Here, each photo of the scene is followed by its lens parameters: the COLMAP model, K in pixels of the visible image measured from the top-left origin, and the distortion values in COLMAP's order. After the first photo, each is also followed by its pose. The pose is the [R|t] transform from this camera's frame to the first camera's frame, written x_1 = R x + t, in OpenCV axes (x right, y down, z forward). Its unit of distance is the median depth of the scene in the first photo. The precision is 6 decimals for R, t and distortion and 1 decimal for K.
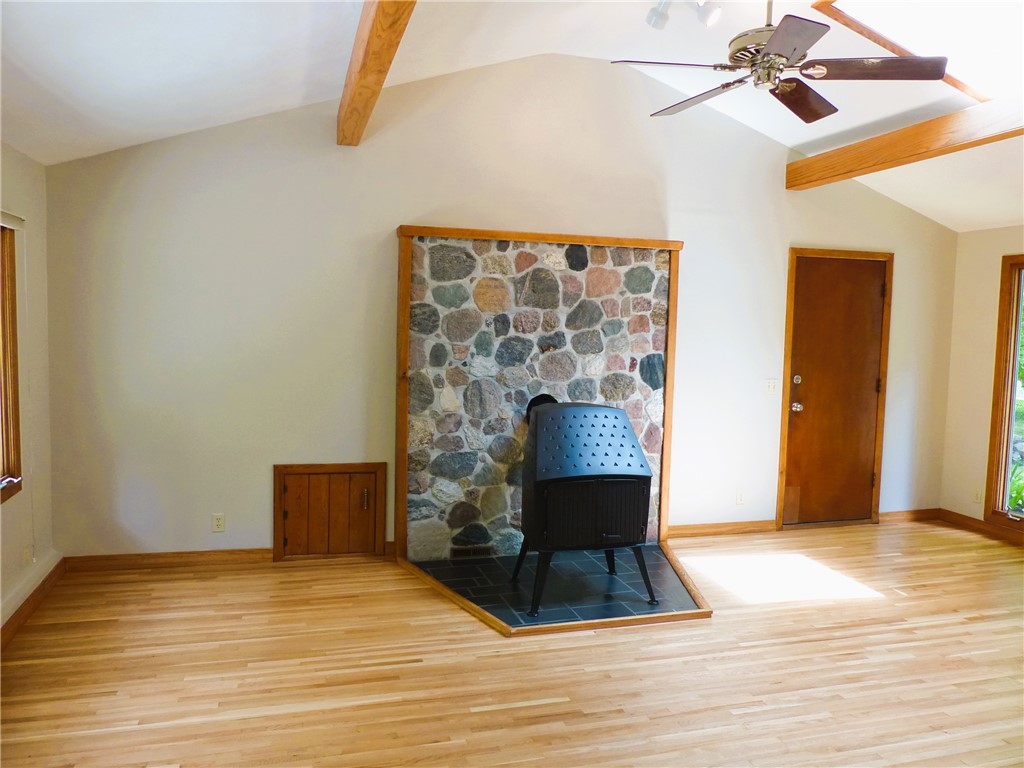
lens RADIAL K [[782.4, 0, 505.9], [0, 782.4, 384.2], [0, 0, 1]] dist [-0.042959, 0.030173]
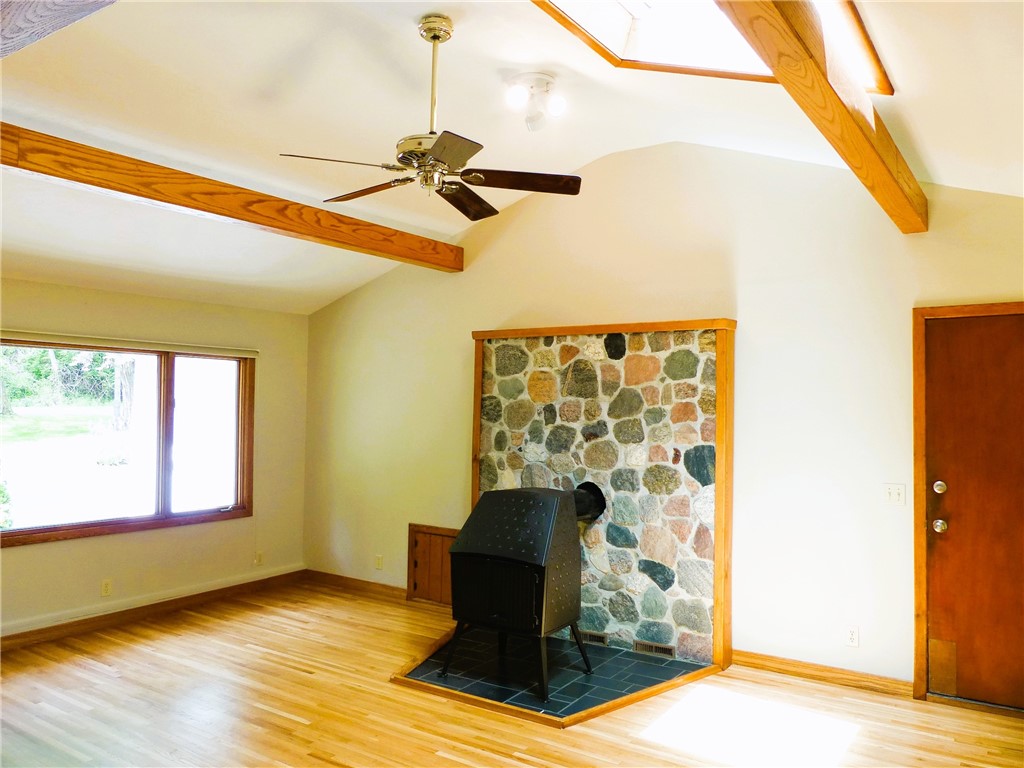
lens RADIAL K [[782.4, 0, 507.6], [0, 782.4, 378.1], [0, 0, 1]] dist [-0.042959, 0.030173]
pose [[0.641805, -0.041919, -0.765722, 0.779790], [-0.057702, 0.993035, -0.102727, -0.011176], [0.764694, 0.110114, 0.634915, 0.269032]]
